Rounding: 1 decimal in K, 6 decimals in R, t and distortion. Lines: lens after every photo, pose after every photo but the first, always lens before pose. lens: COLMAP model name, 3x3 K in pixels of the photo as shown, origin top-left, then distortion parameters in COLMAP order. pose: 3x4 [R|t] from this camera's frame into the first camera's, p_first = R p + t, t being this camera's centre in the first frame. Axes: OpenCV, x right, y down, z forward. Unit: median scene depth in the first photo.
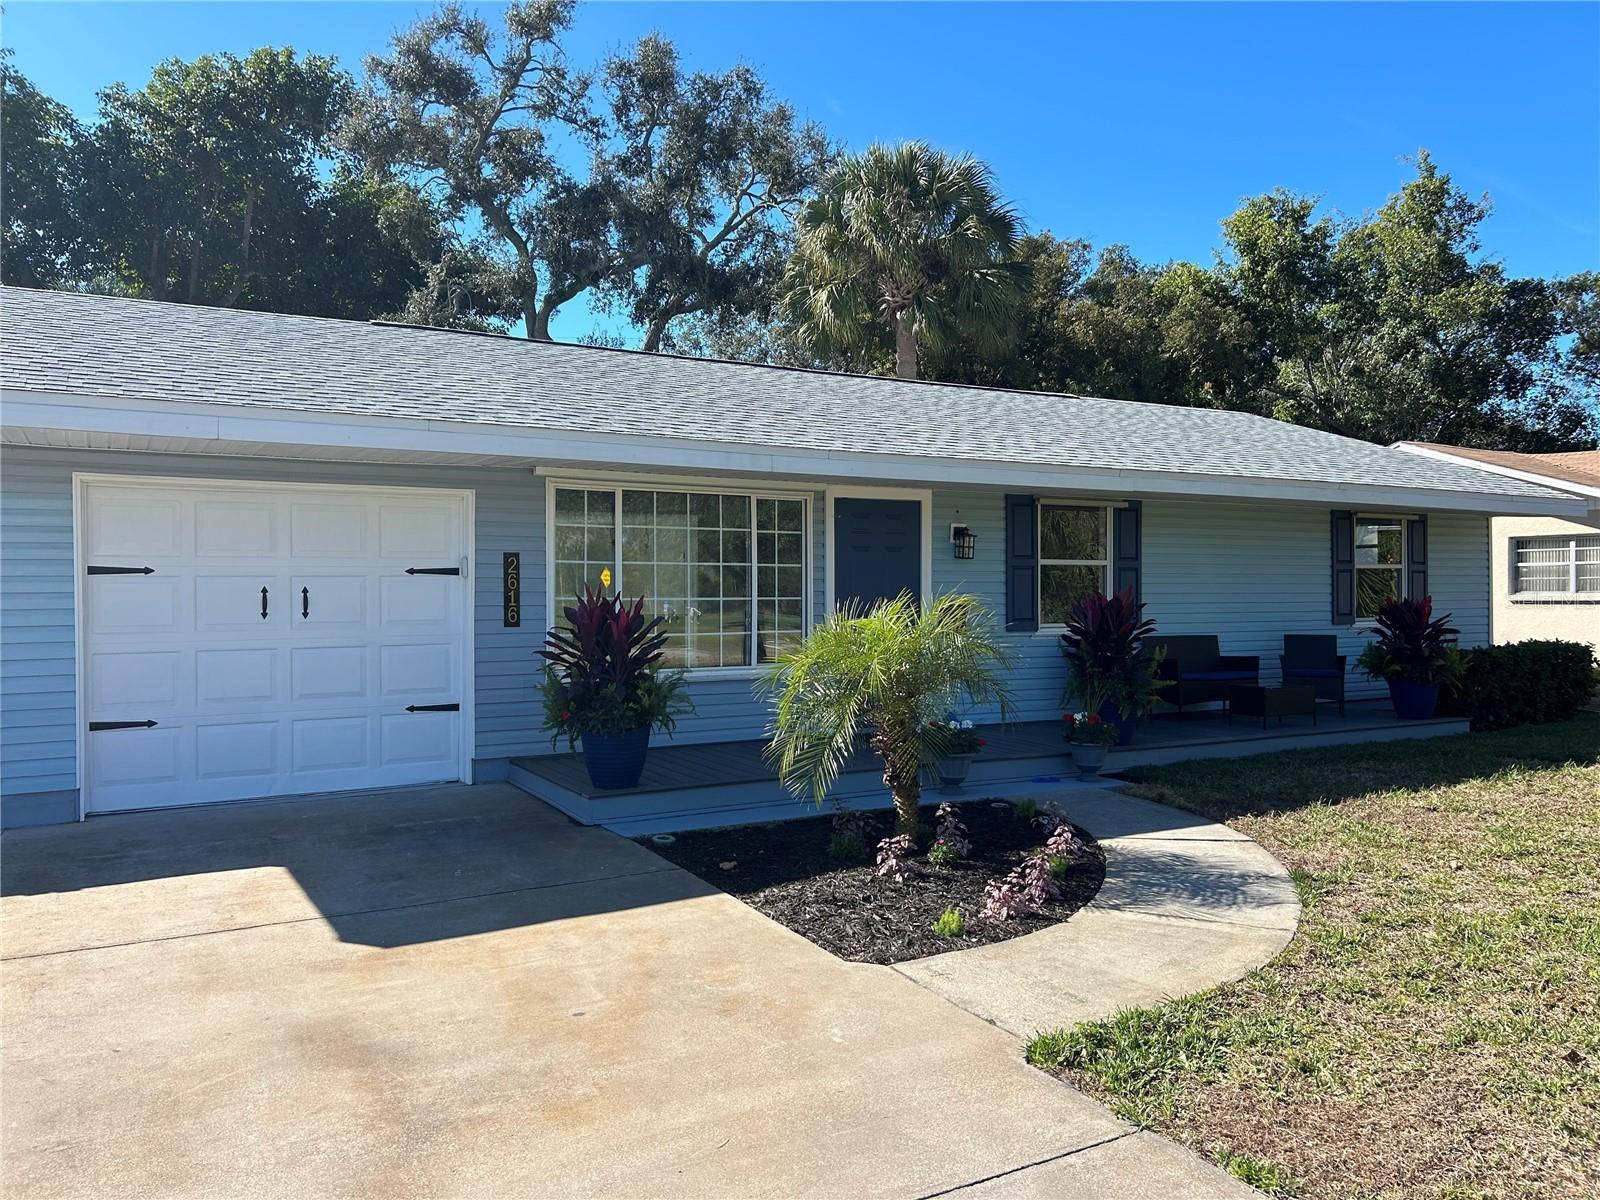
lens RADIAL K [[1203.9, 0, 806.2], [0, 1203.9, 588.9], [0, 0, 1]] dist [0.059011, -0.059175]
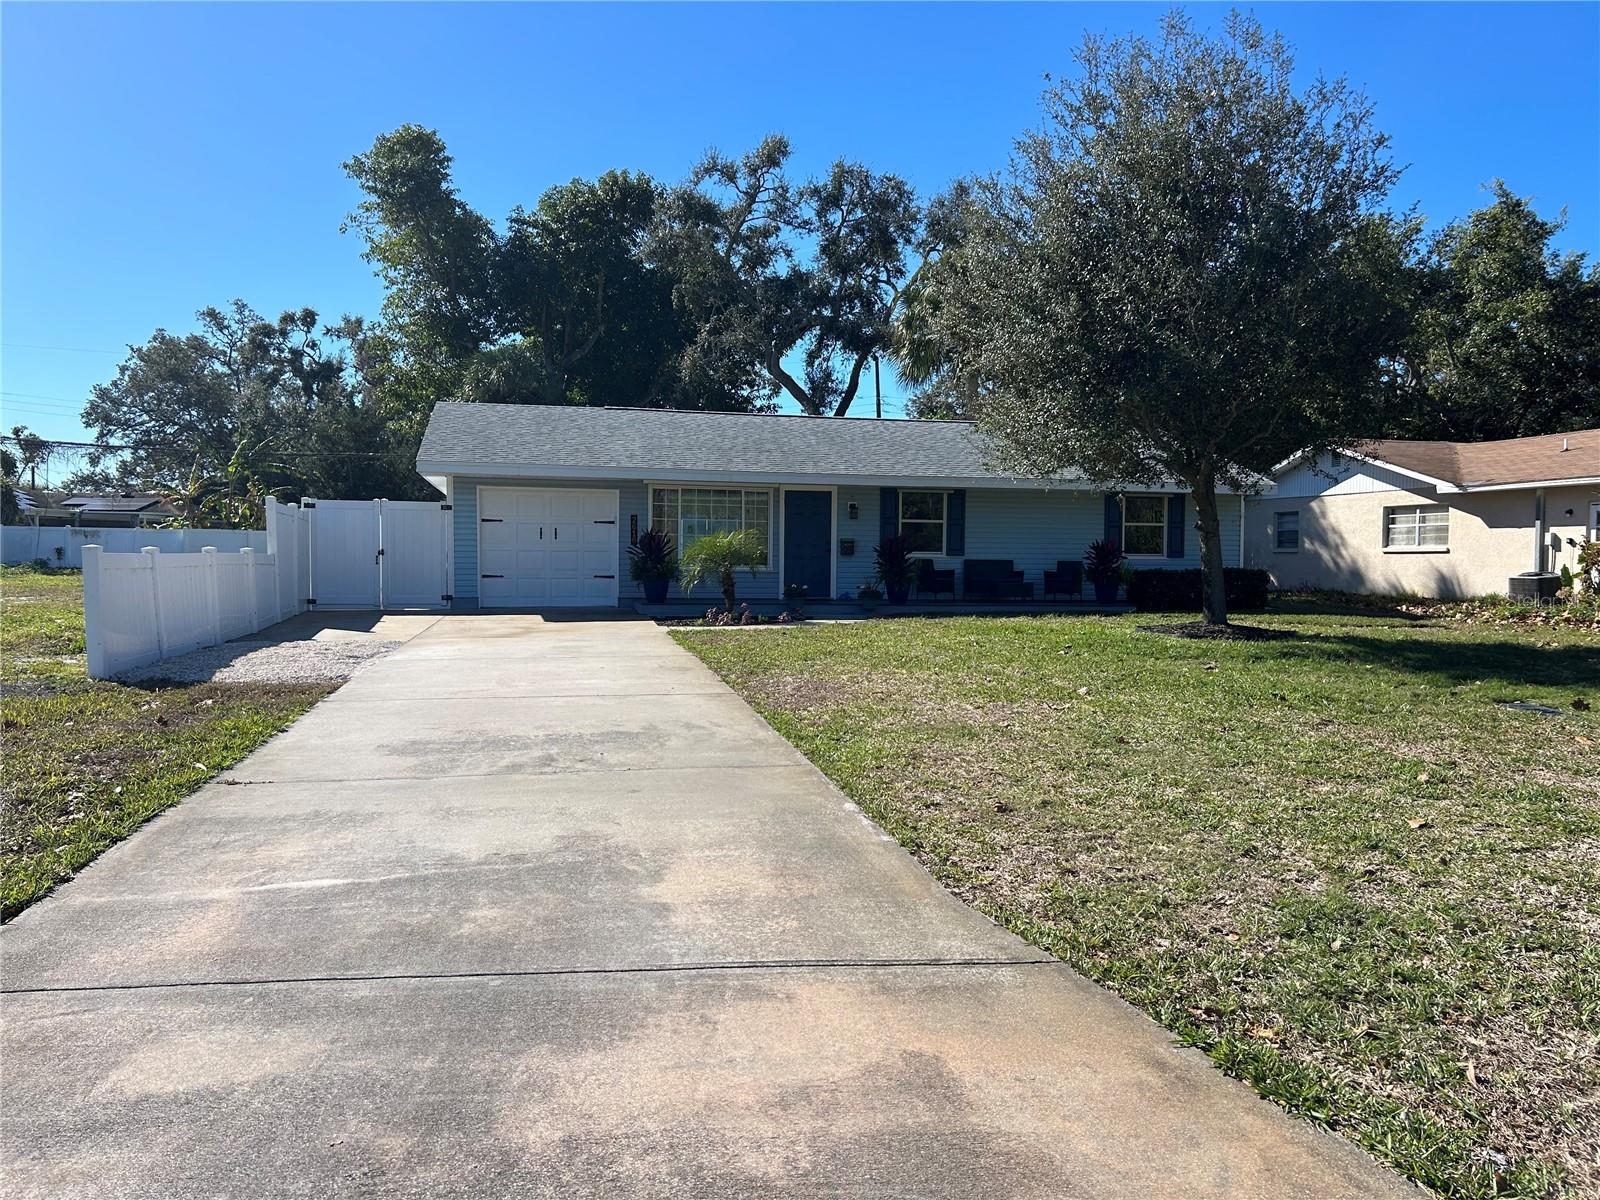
lens RADIAL K [[1203.9, 0, 806.1], [0, 1203.9, 603.5], [0, 0, 1]] dist [0.059011, -0.059175]
pose [[0.955714, 0.021479, -0.293512, 0.612560], [-0.010832, 0.999225, 0.037855, 0.040349], [0.294097, -0.032999, 0.955206, -0.936063]]
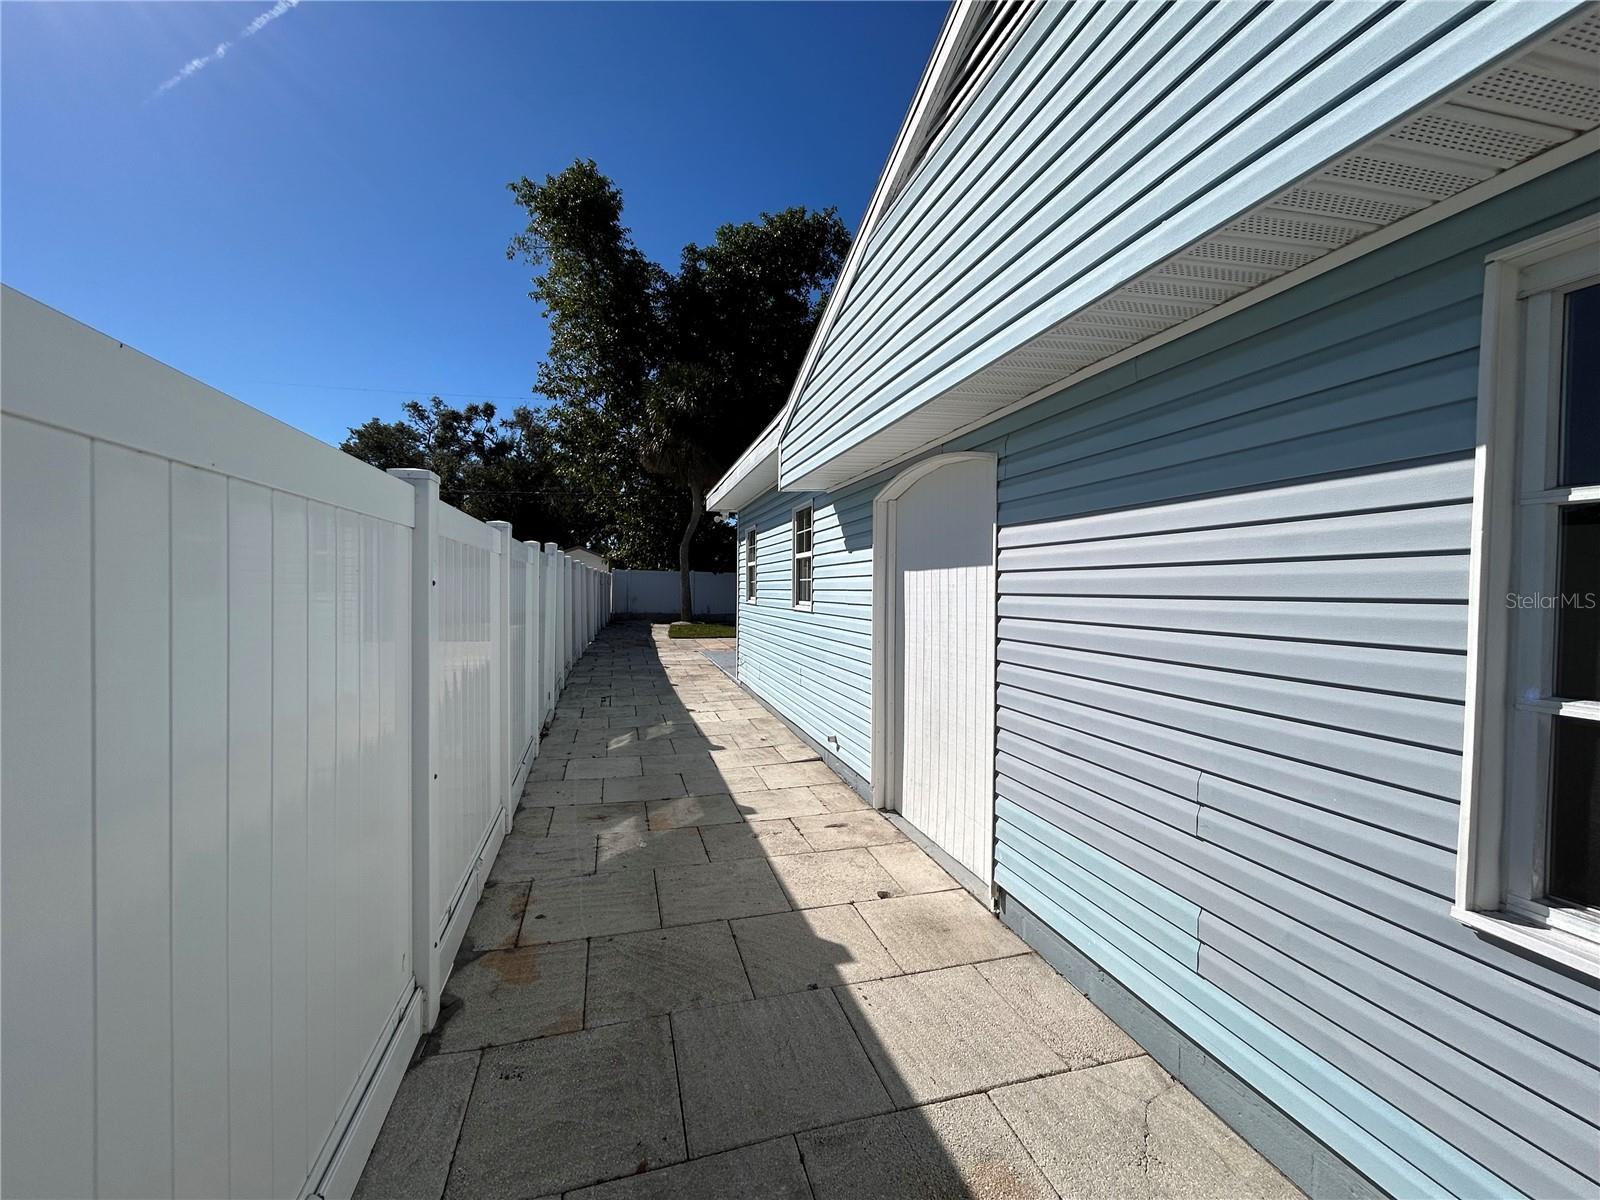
lens RADIAL K [[650.4, 0, 801.4], [0, 650.4, 595.3], [0, 0, 1]] dist [-0.000019, 0.000583]
pose [[0.968404, 0.008846, -0.249232, -0.624279], [-0.004580, 0.999833, 0.017693, 0.011226], [0.249346, -0.015993, 0.968282, 0.692166]]
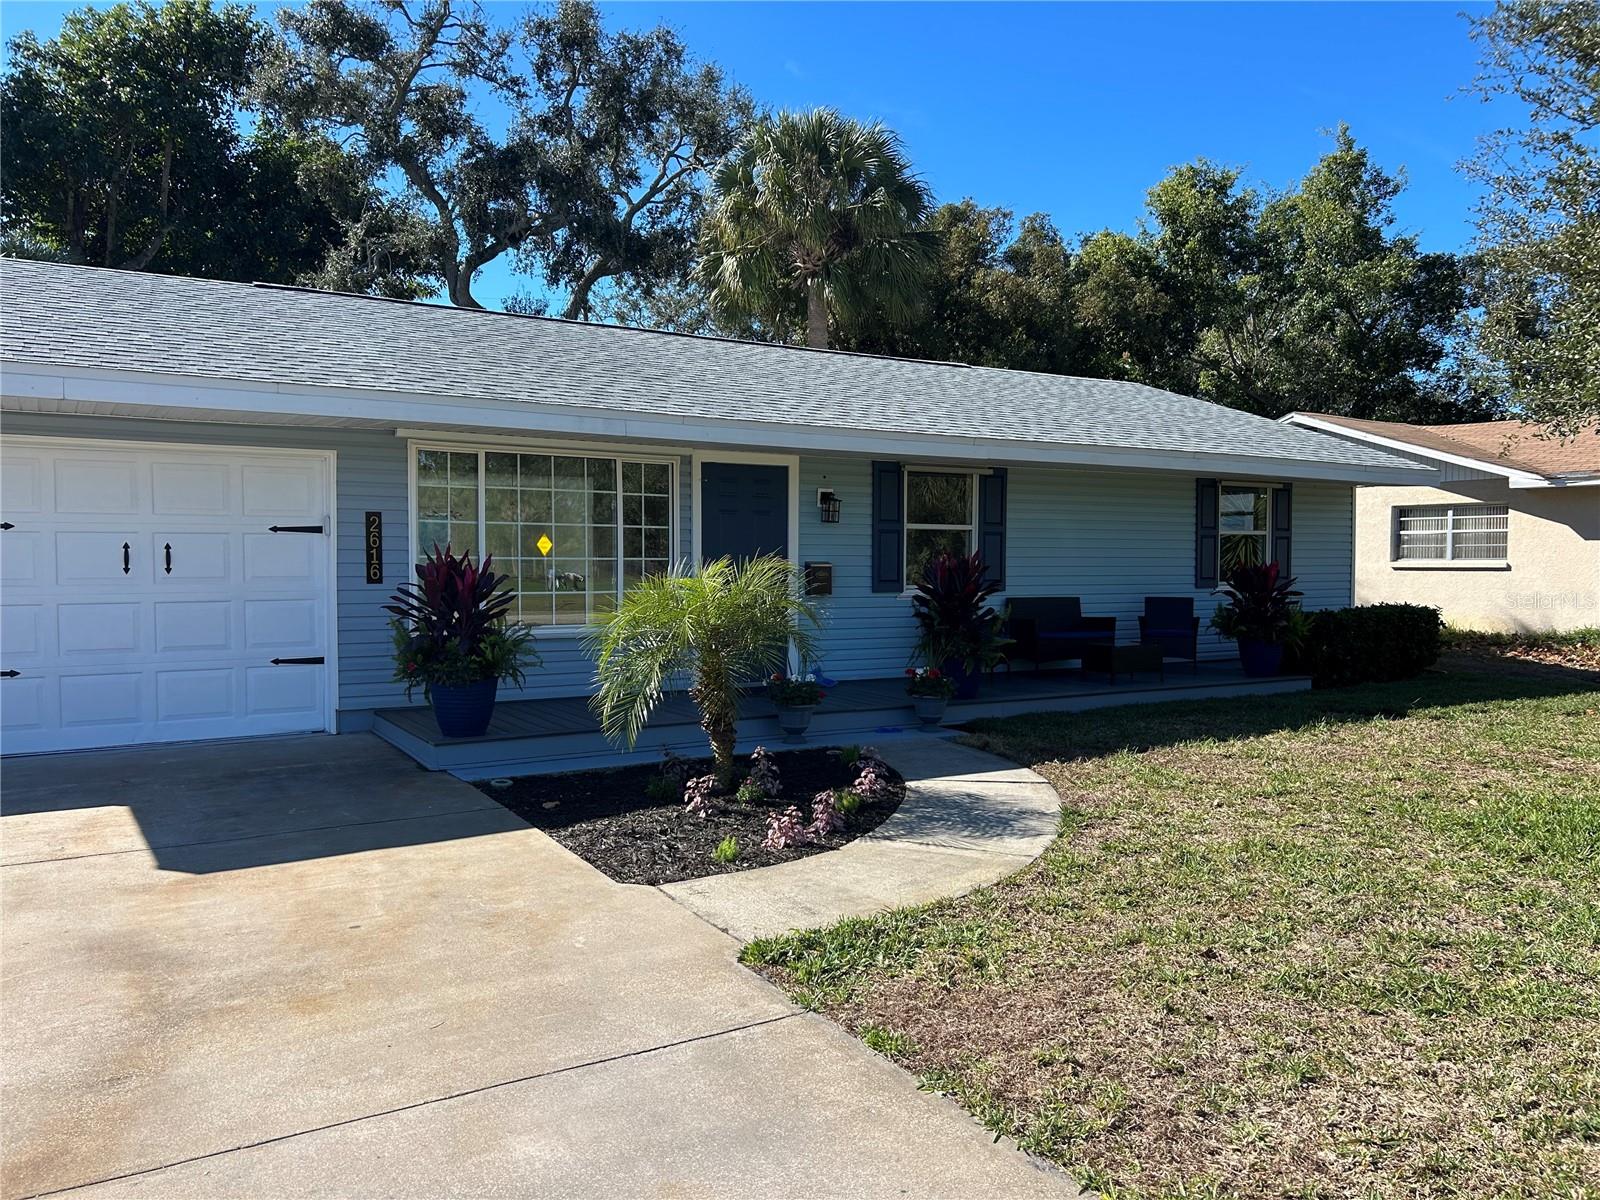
lens RADIAL K [[1203.9, 0, 796.3], [0, 1203.9, 599.5], [0, 0, 1]] dist [0.059011, -0.059175]
pose [[0.999529, 0.005225, 0.030243, 0.065342], [-0.006352, 0.999283, 0.037313, 0.002933], [-0.030026, -0.037487, 0.998846, -0.039024]]
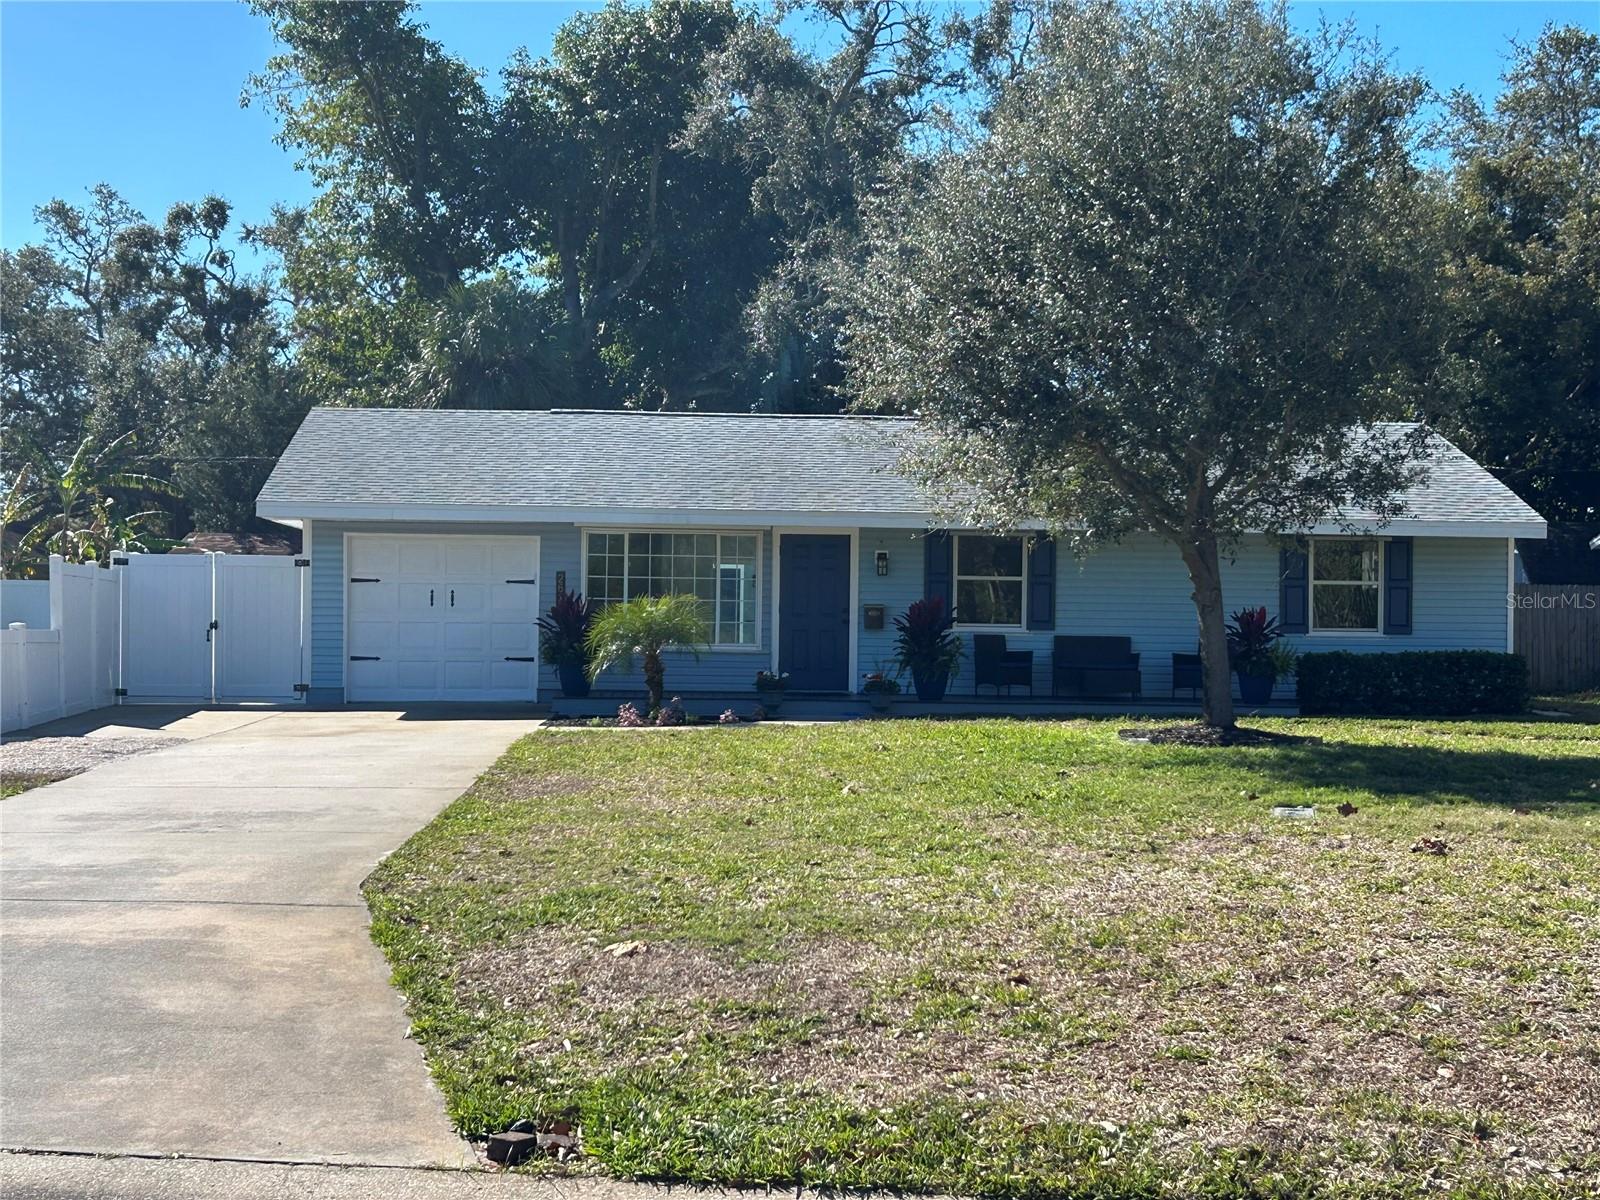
lens RADIAL K [[2403.2, 0, 802.4], [0, 2403.2, 597.7], [0, 0, 1]] dist [0.122296, 0.000000]
pose [[0.894903, 0.008279, -0.446183, 1.202896], [-0.012919, 0.999889, -0.007358, 0.021423], [0.446073, 0.012349, 0.894912, -1.446346]]
